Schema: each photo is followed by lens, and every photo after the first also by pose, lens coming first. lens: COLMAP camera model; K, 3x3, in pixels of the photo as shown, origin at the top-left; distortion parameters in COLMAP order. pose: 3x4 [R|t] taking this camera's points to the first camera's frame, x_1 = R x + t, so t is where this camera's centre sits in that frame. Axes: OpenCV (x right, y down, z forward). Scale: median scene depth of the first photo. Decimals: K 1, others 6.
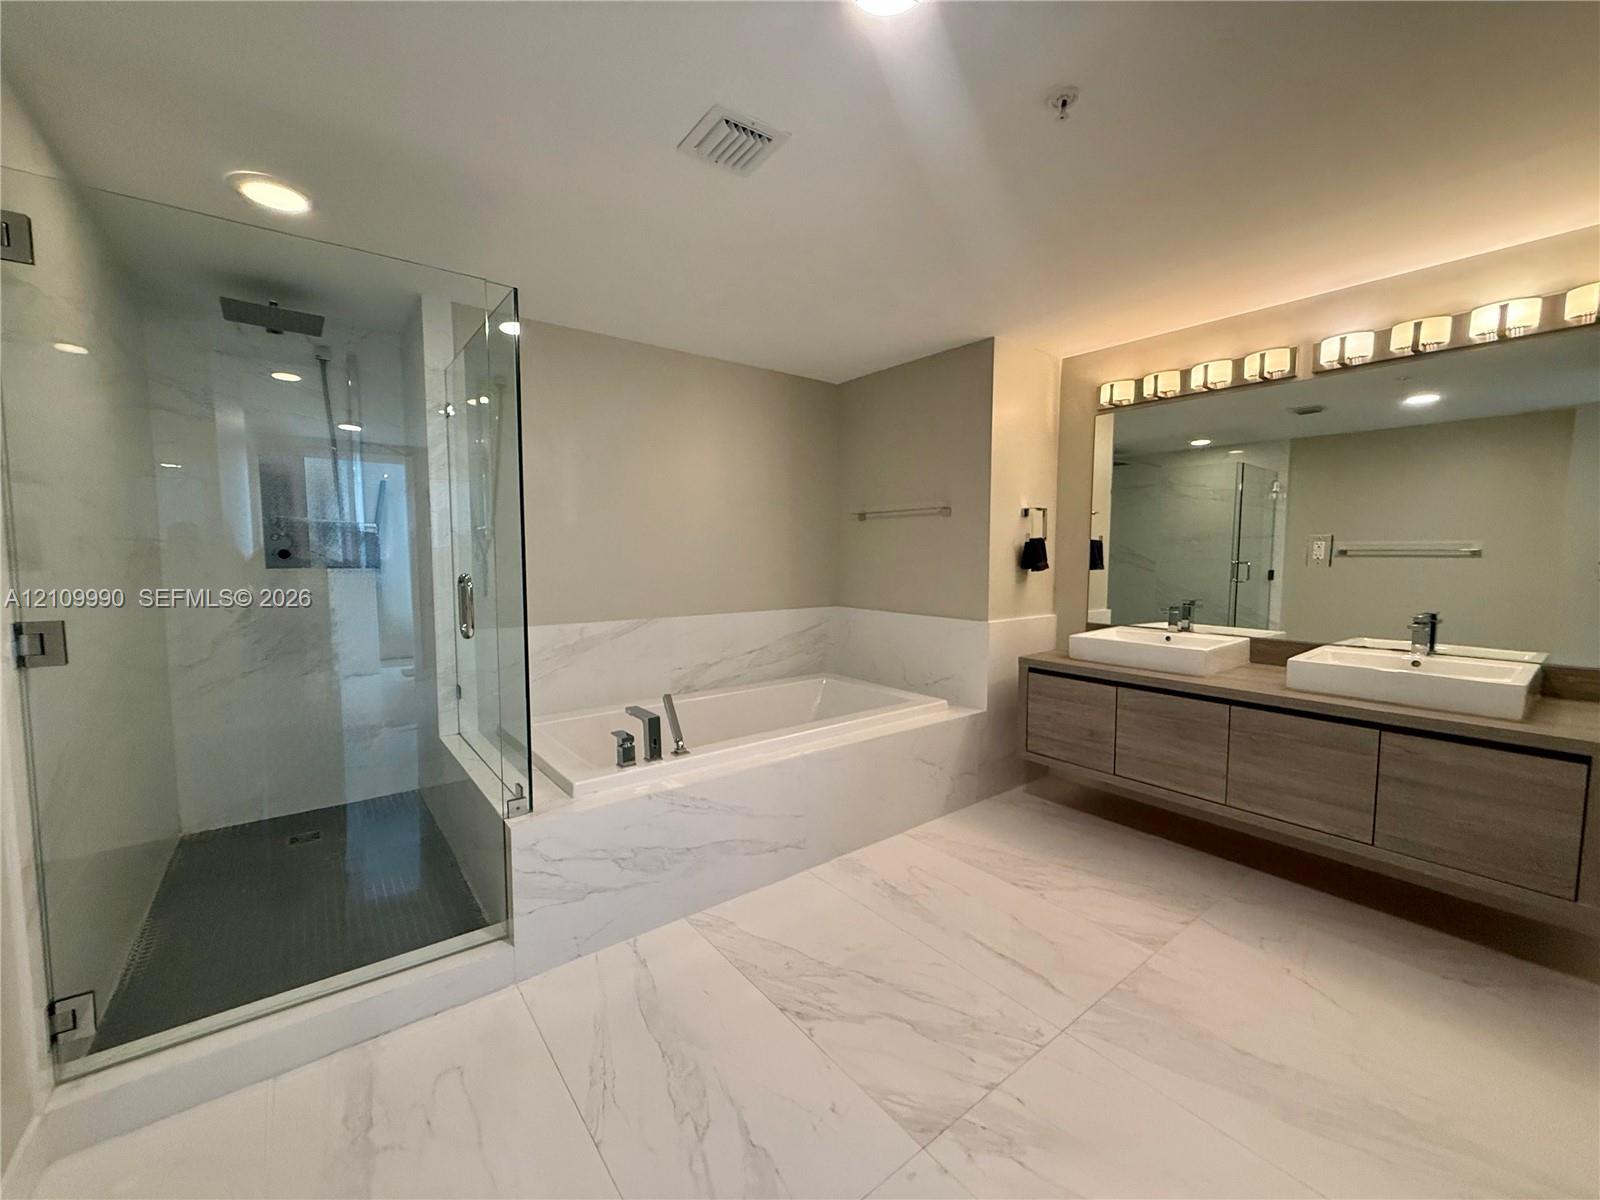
lens RADIAL K [[634.6, 0, 798.5], [0, 634.6, 599.7], [0, 0, 1]] dist [0.001808, 0.000313]
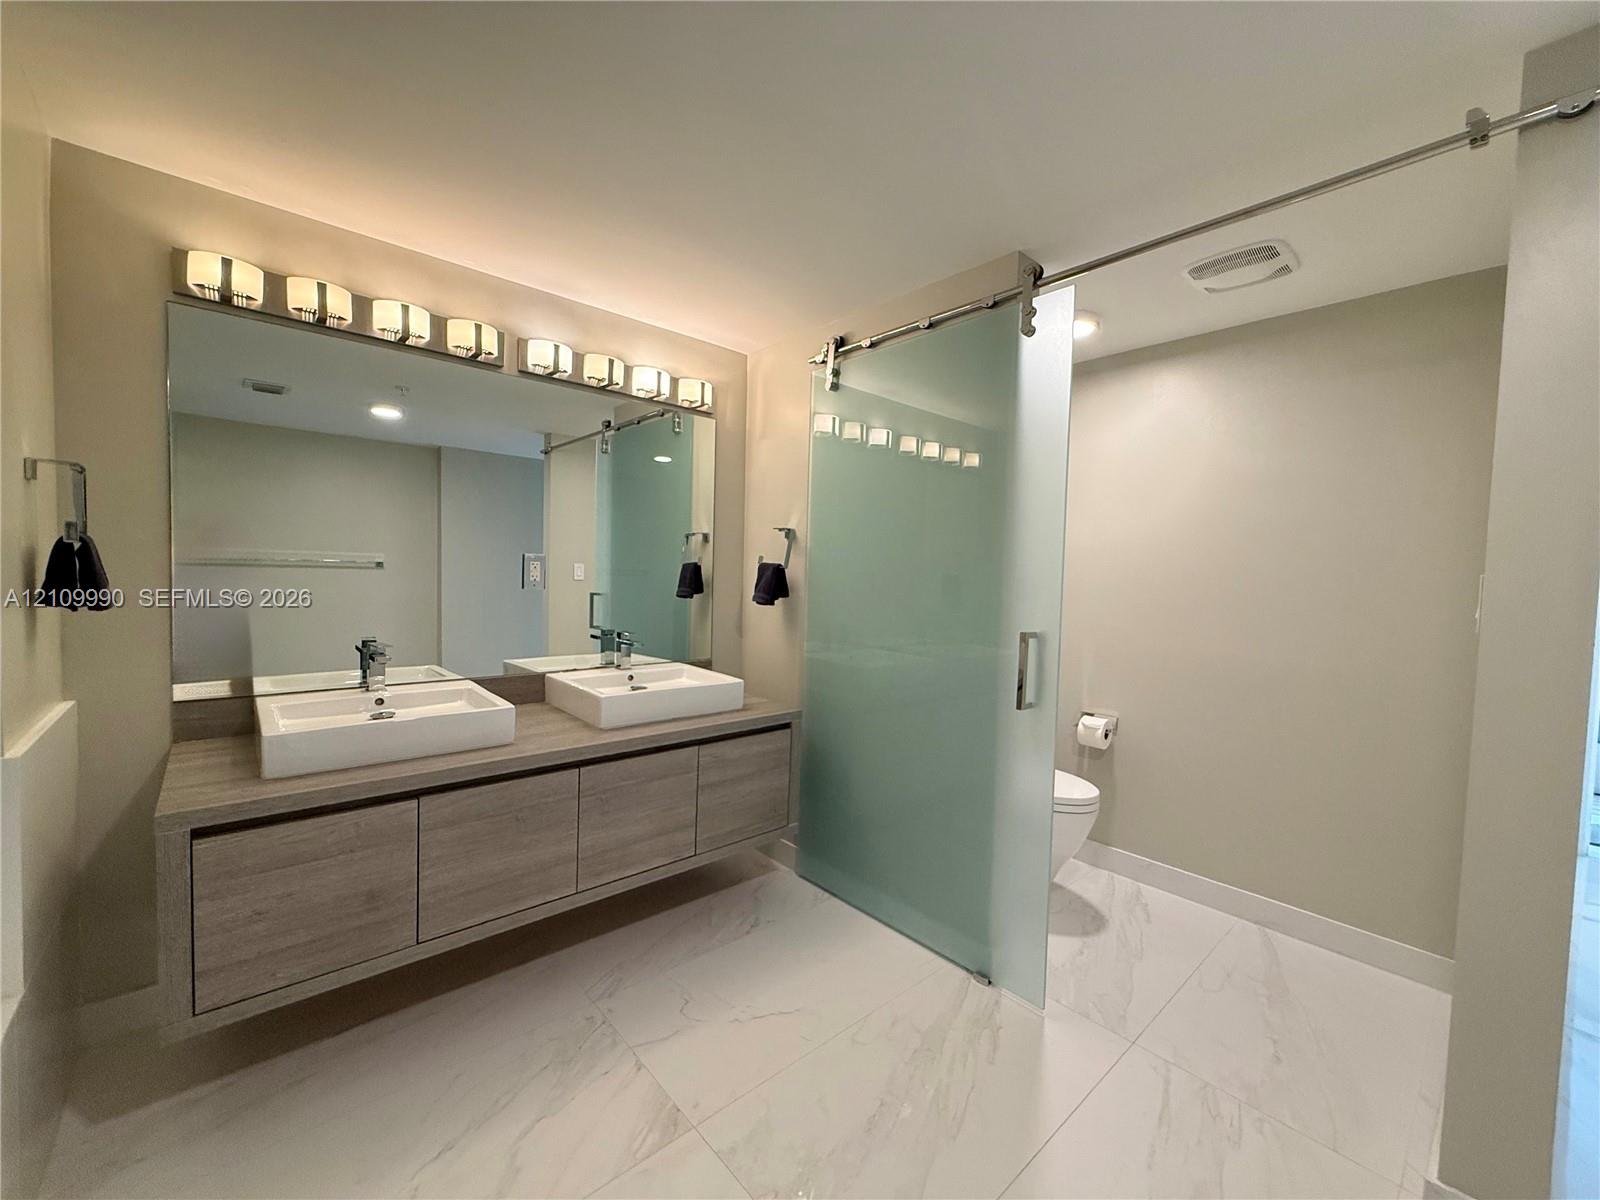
lens RADIAL K [[634.6, 0, 799.4], [0, 634.6, 600.8], [0, 0, 1]] dist [0.001808, 0.000313]
pose [[-0.055658, -0.047774, 0.997306, -0.106854], [0.047695, 0.997587, 0.050449, -0.061584], [-0.997310, 0.050374, -0.053245, 0.660258]]
